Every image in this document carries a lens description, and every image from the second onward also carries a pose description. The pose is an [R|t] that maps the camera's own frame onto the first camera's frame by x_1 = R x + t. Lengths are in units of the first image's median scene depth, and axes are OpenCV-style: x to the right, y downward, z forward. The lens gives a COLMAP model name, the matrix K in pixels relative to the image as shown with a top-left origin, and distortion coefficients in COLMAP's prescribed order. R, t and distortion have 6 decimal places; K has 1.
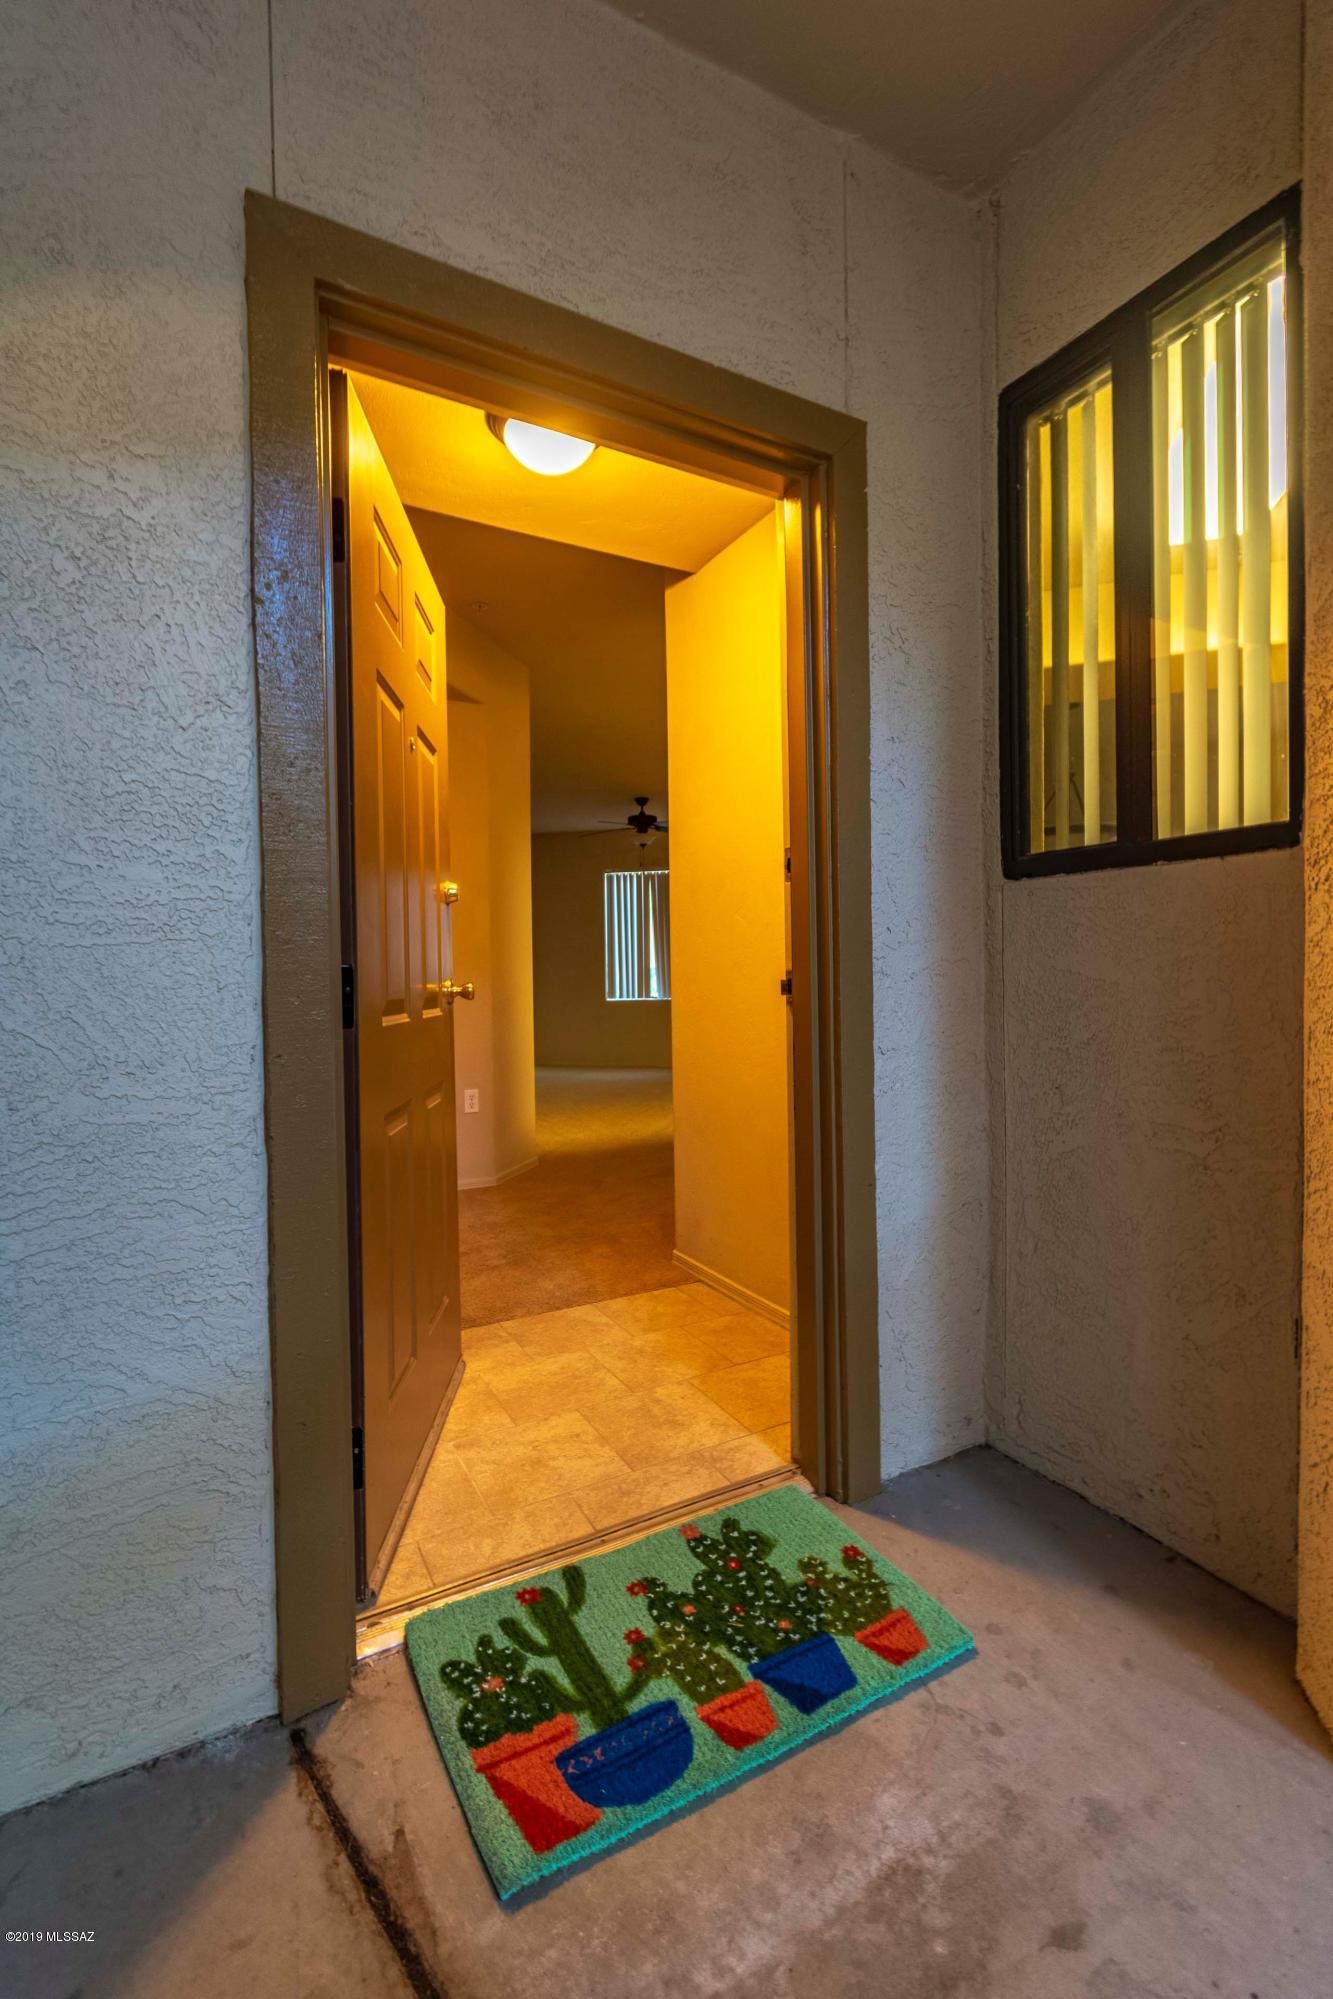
lens RADIAL K [[877.5, 0, 662.8], [0, 877.5, 1002.5], [0, 0, 1]] dist [0.018120, -0.007575]
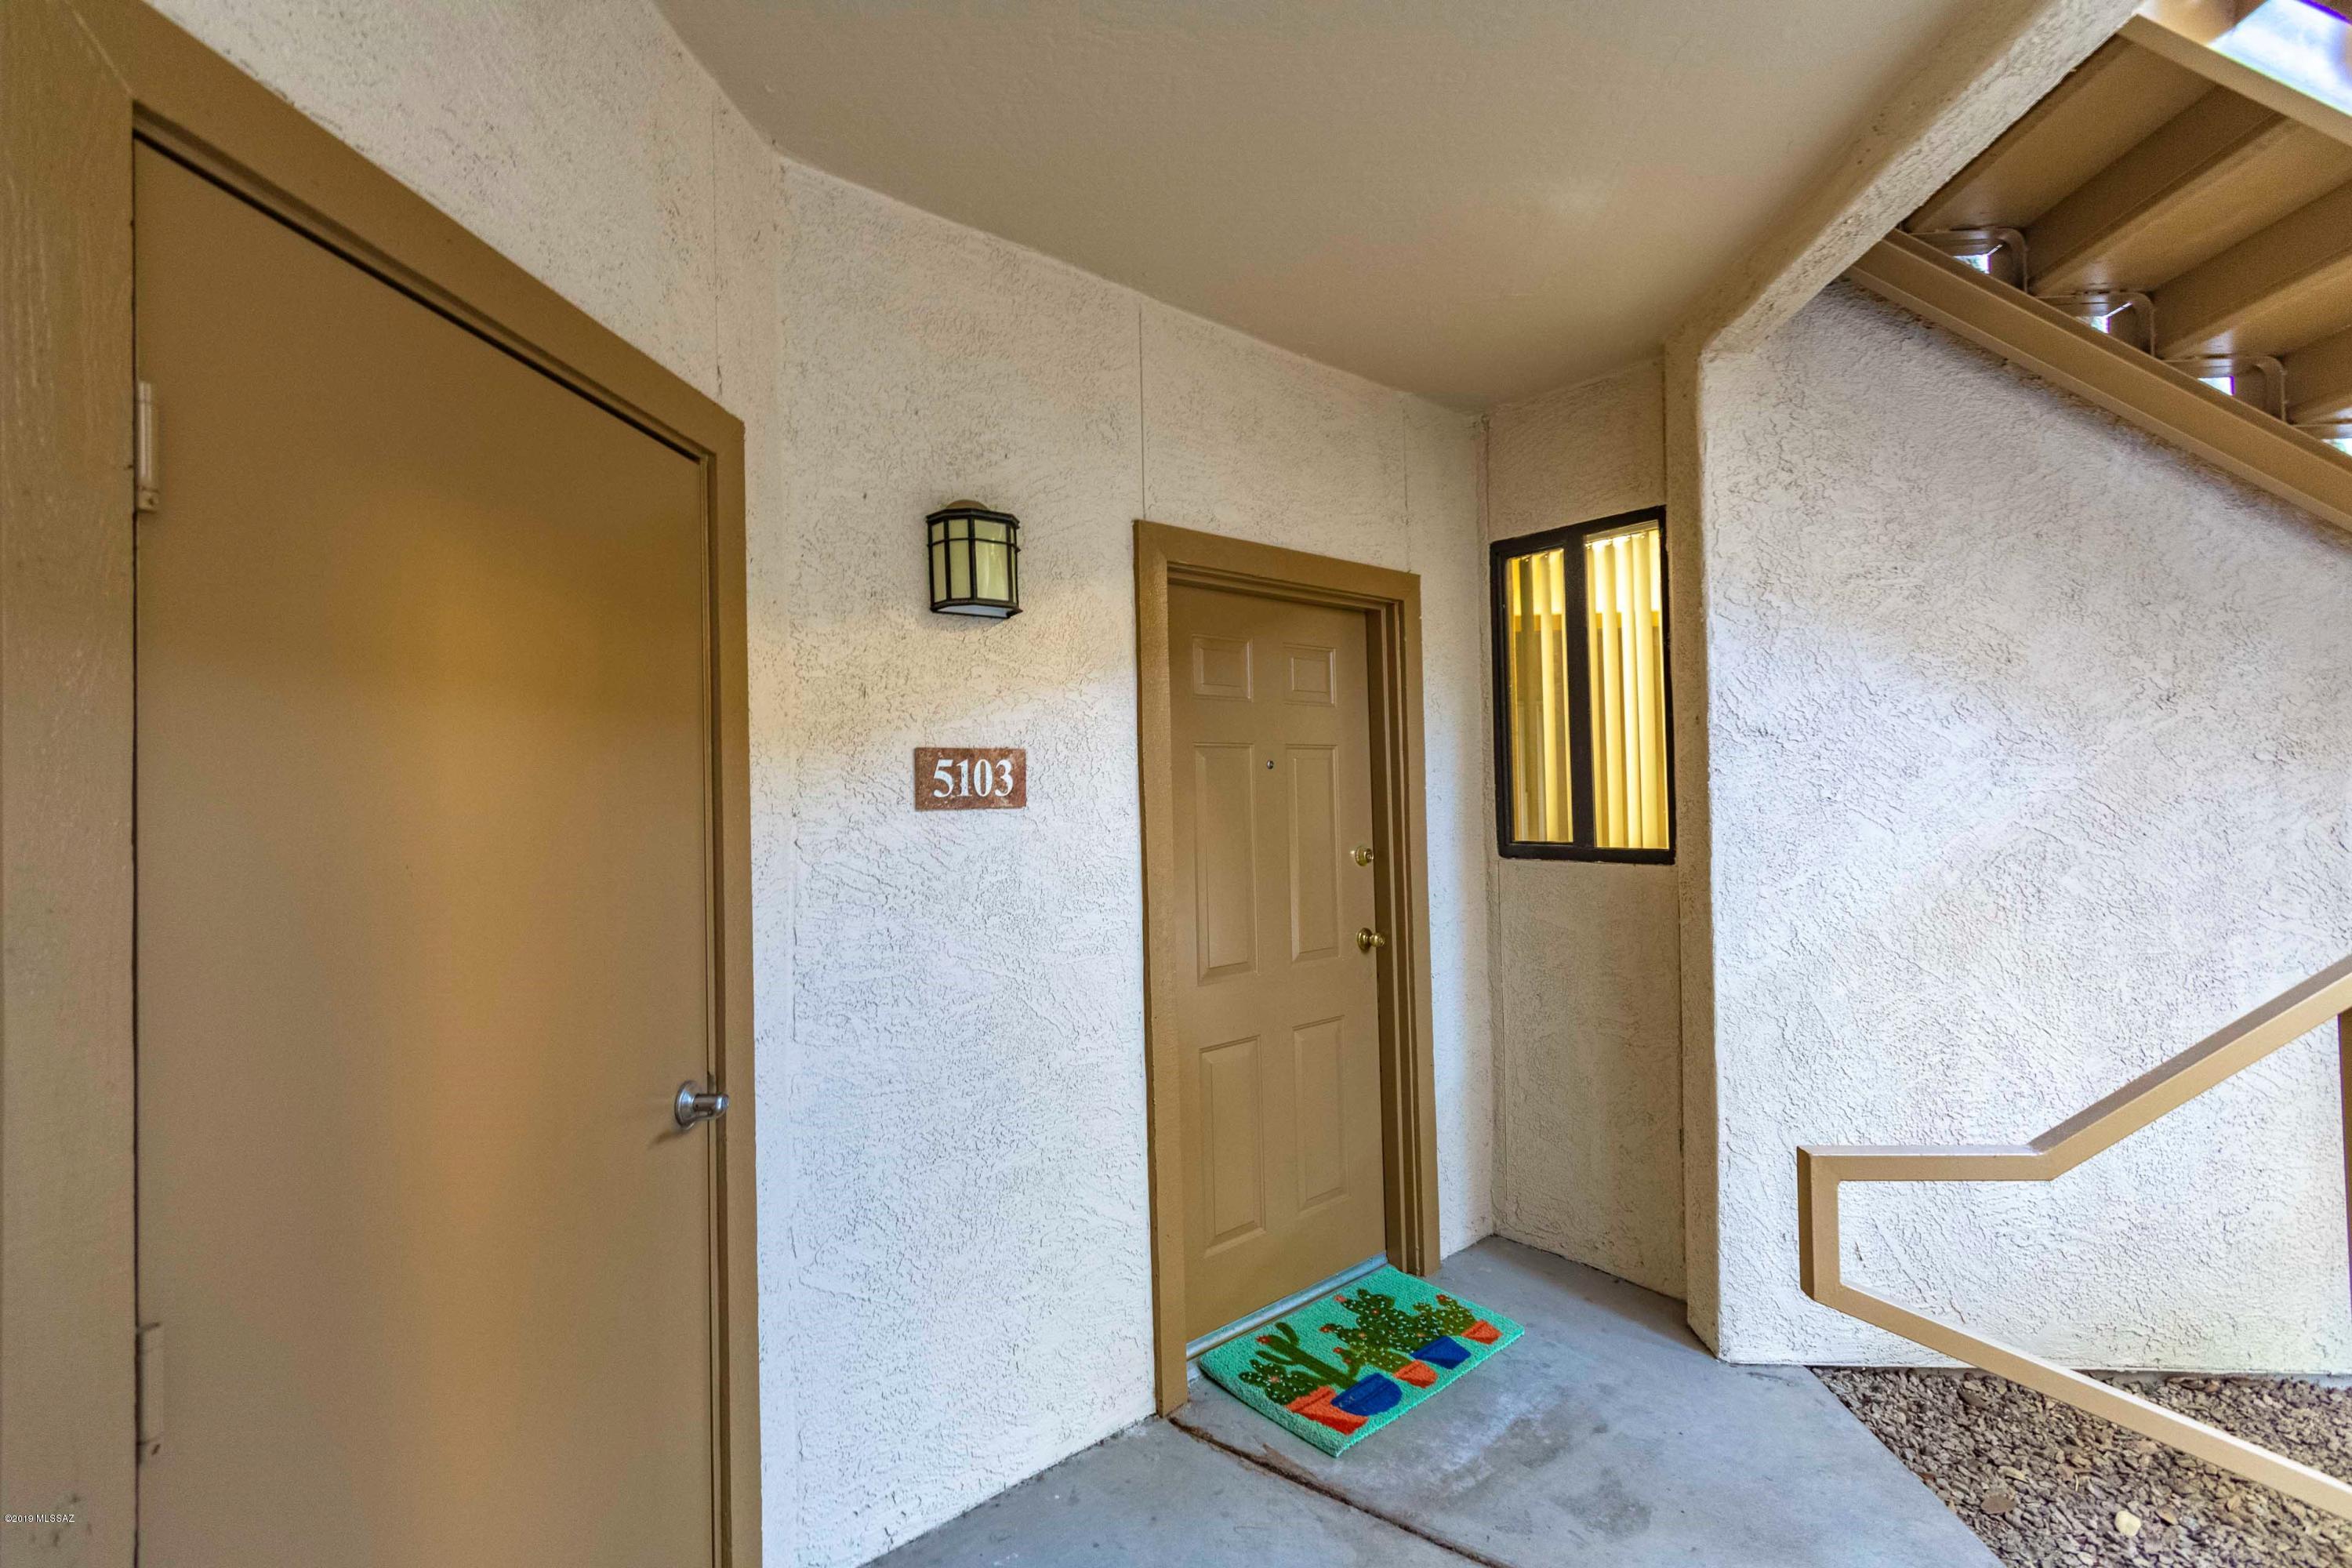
lens RADIAL K [[1070.4, 0, 1176.0], [0, 1070.4, 784.0], [0, 0, 1]] dist [0.023872, 0.000231]
pose [[0.976031, -0.005450, 0.217562, -0.735097], [0.011325, 0.999604, -0.025767, -0.292599], [-0.217335, 0.027614, 0.975706, -0.909393]]
